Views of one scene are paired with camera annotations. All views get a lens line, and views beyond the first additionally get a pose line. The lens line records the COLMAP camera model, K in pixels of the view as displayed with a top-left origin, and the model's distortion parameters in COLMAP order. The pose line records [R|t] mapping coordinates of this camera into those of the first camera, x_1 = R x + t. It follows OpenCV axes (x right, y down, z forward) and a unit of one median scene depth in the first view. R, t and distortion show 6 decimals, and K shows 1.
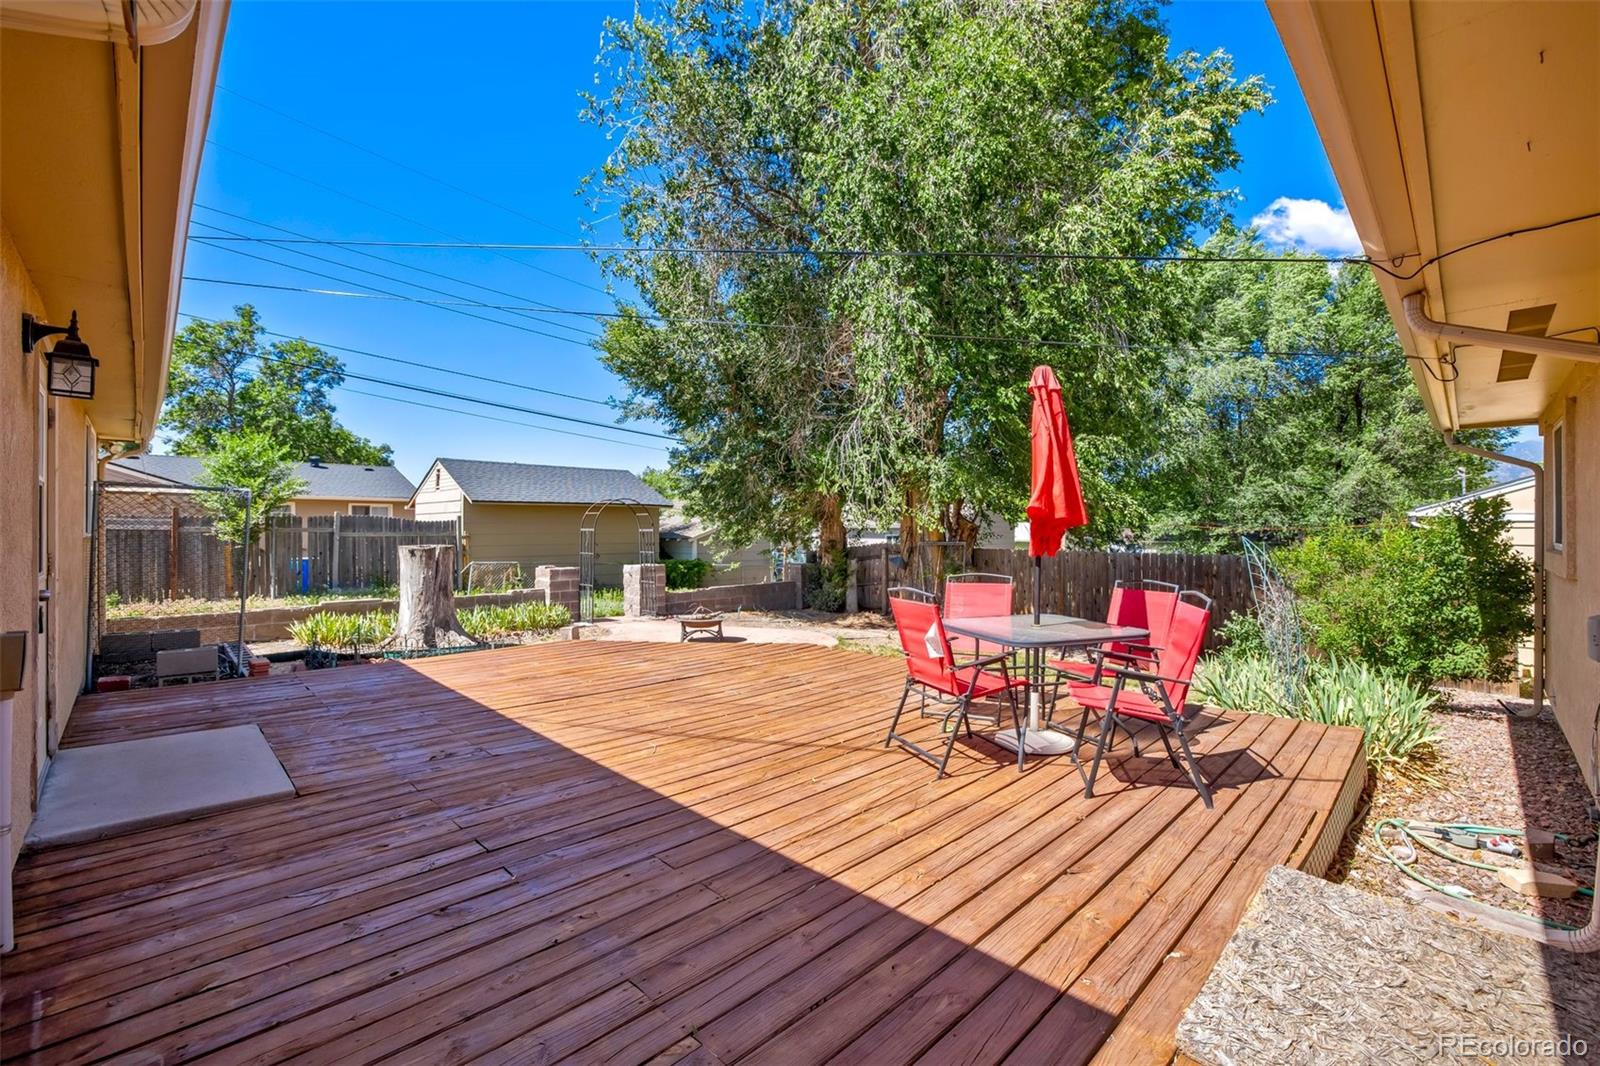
lens RADIAL K [[700.0, 0, 798.1], [0, 700.0, 526.1], [0, 0, 1]] dist [-0.045256, 0.018466]
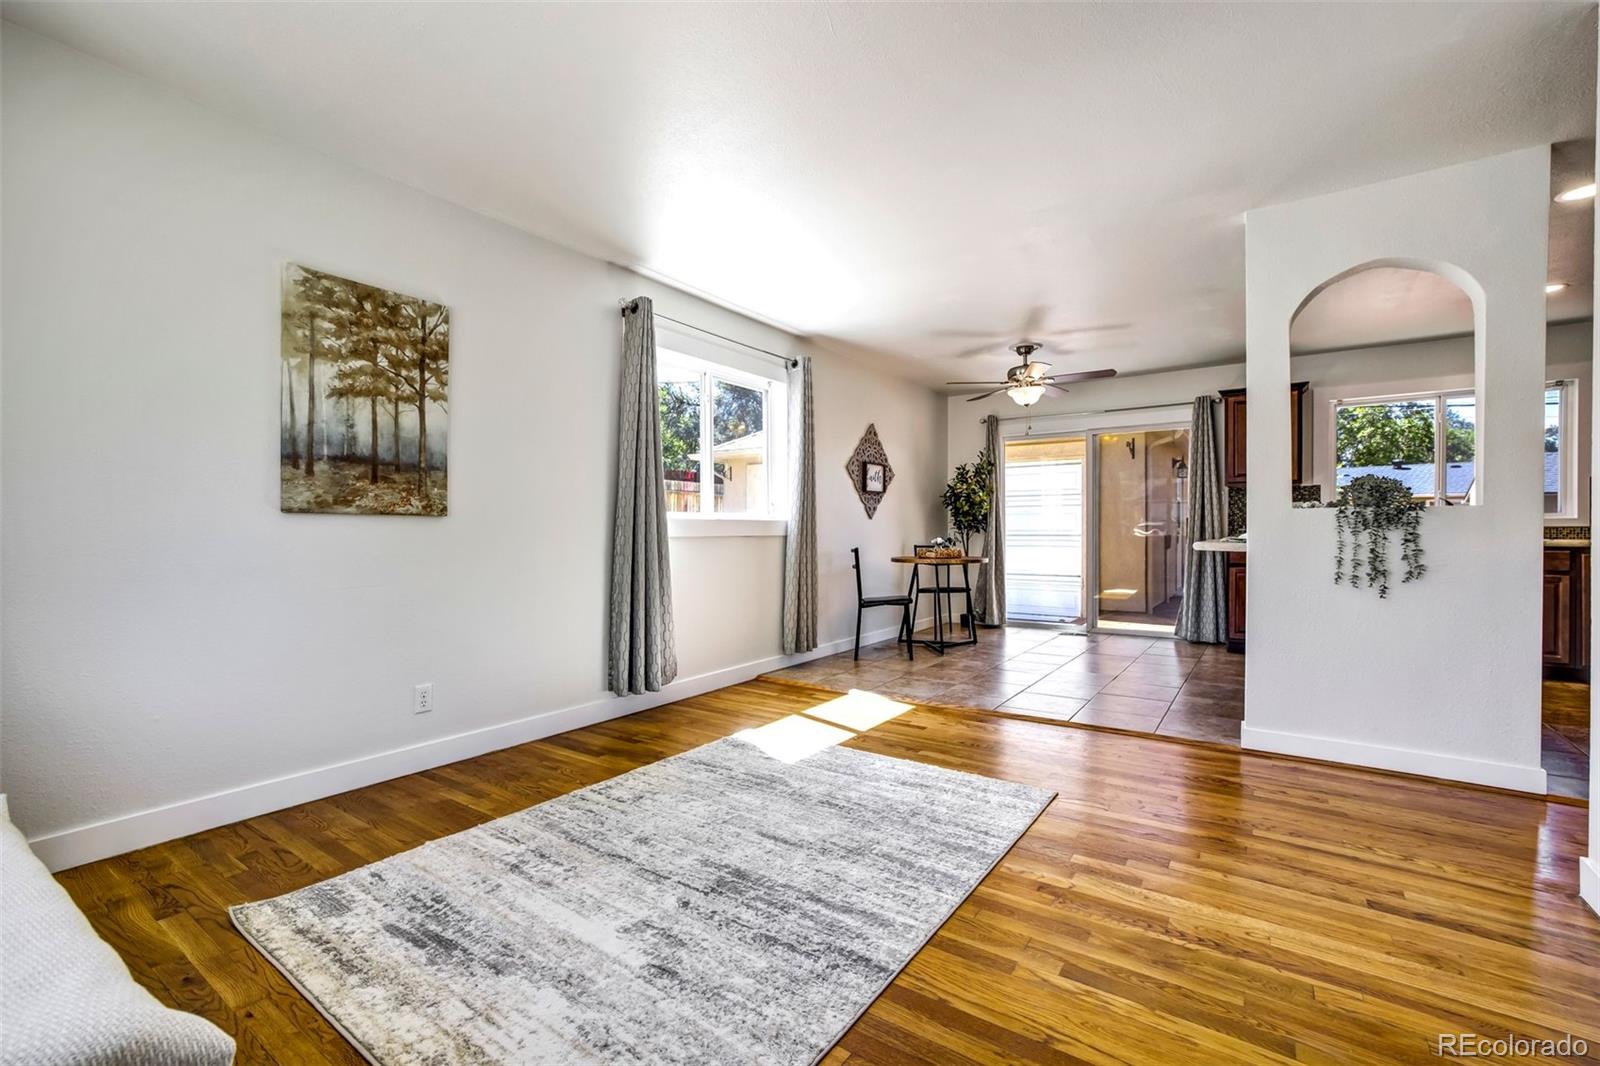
lens RADIAL K [[694.4, 0, 803.7], [0, 694.4, 536.9], [0, 0, 1]] dist [-0.041539, 0.021108]
pose [[0.186199, 0.008398, -0.982476, 0.433442], [0.006734, 0.999929, 0.009823, 0.015379], [0.982489, -0.008445, 0.186129, -0.335897]]
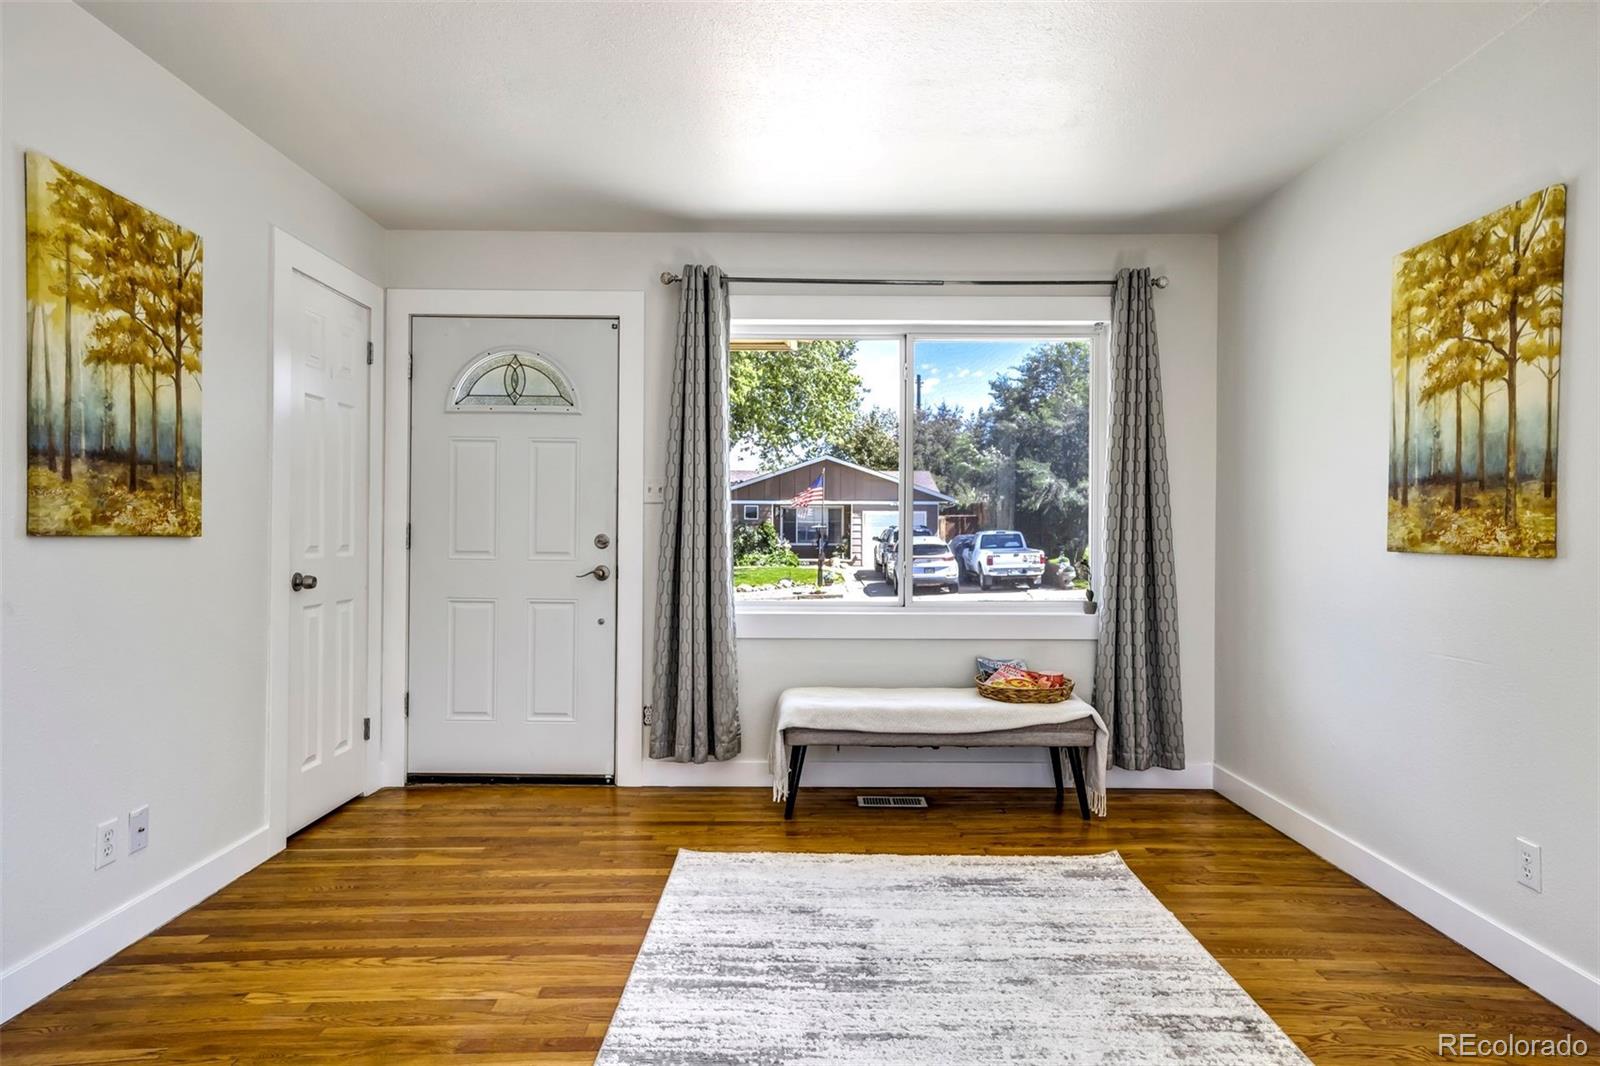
lens RADIAL K [[946.1, 0, 802.4], [0, 946.1, 530.6], [0, 0, 1]] dist [-0.001267, 0.037221]
pose [[-0.711692, -0.000918, 0.702491, 0.180747], [-0.007709, 0.999949, -0.006503, 0.007586], [-0.702449, -0.010044, -0.711663, -0.194996]]
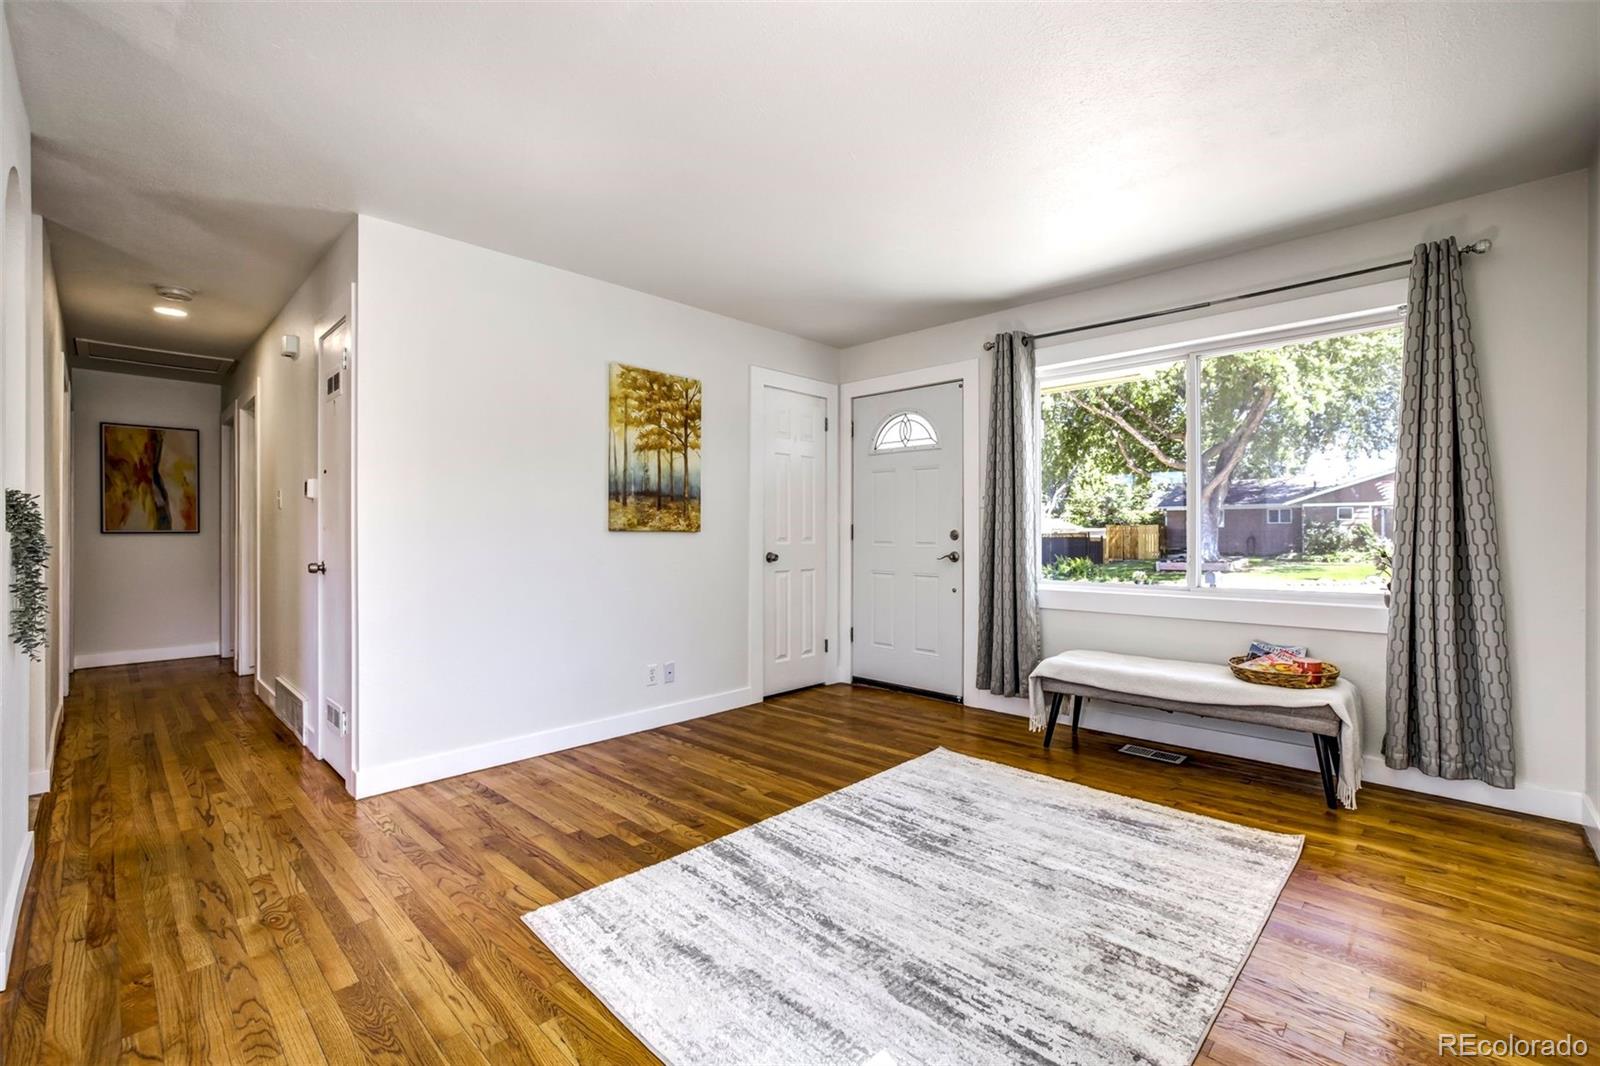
lens RADIAL K [[685.5, 0, 803.4], [0, 685.5, 533.3], [0, 0, 1]] dist [-0.038942, 0.018133]
pose [[-0.023553, 0.000793, 0.999722, 0.123747], [-0.003828, 0.999992, -0.000883, 0.009298], [-0.999715, -0.003848, -0.023550, -0.287180]]
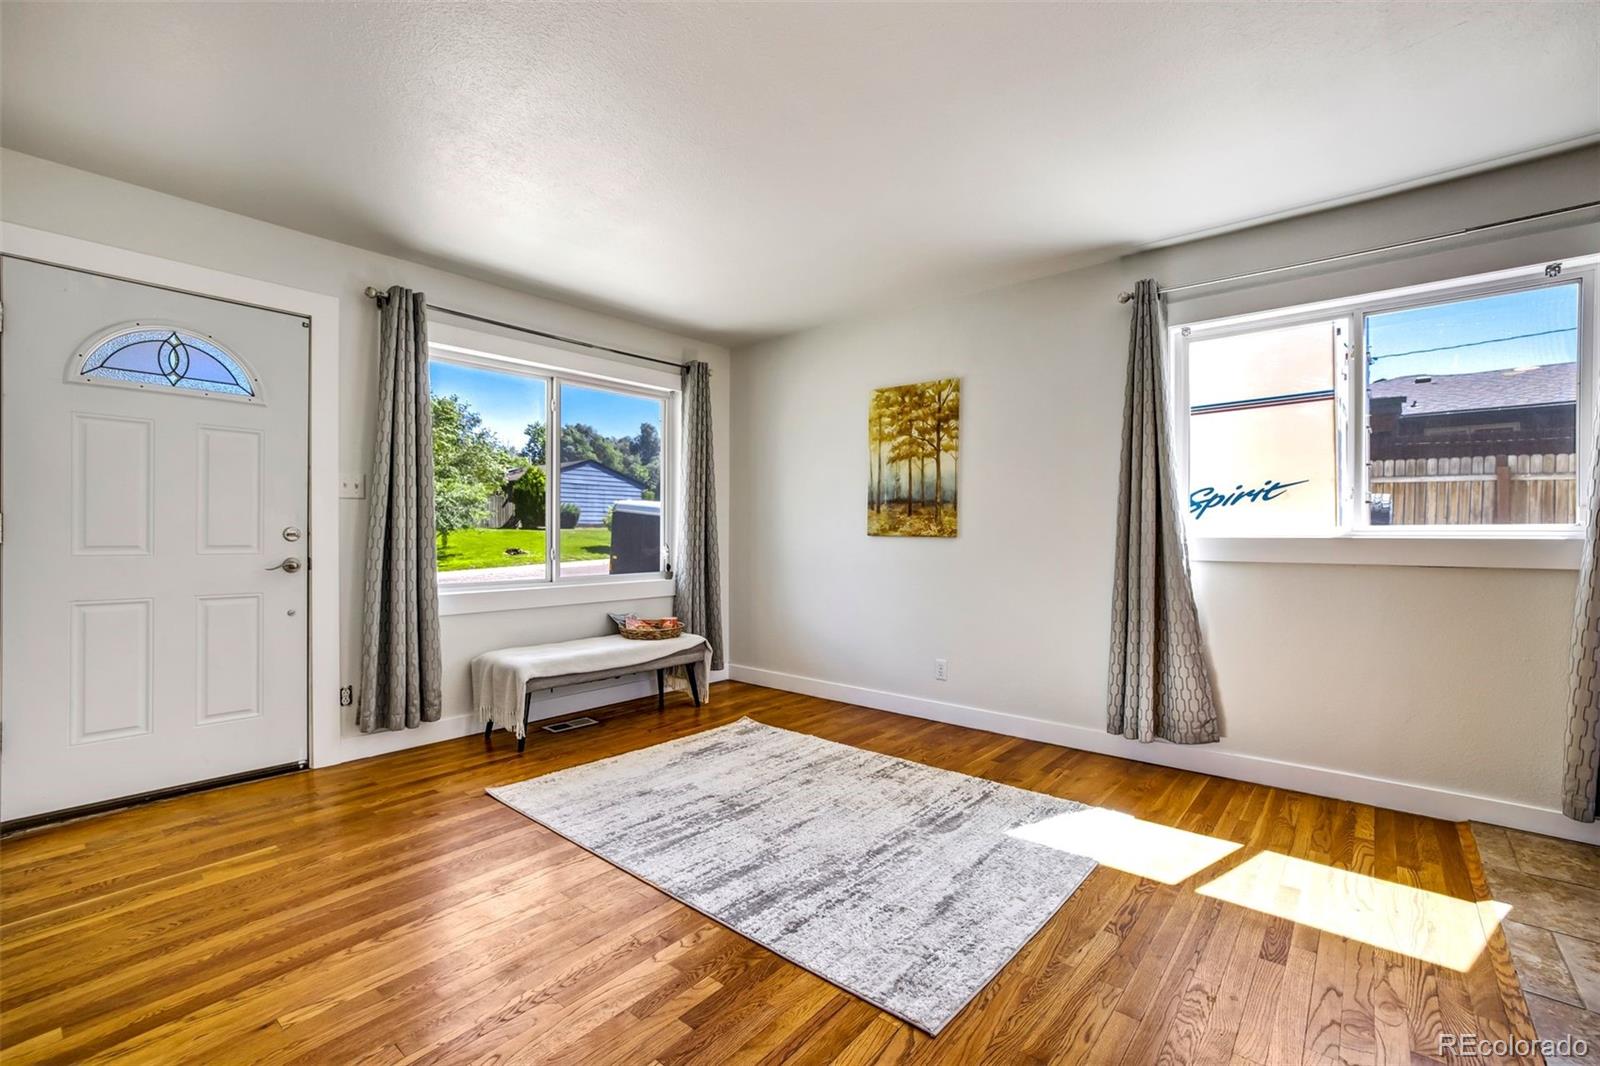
lens RADIAL K [[694.4, 0, 803.7], [0, 694.4, 536.9], [0, 0, 1]] dist [-0.041539, 0.021108]
pose [[-0.995945, -0.001268, -0.089955, 0.292058], [-0.001509, 0.999995, 0.002619, 0.009646], [0.089951, 0.002744, -0.995942, -0.129650]]
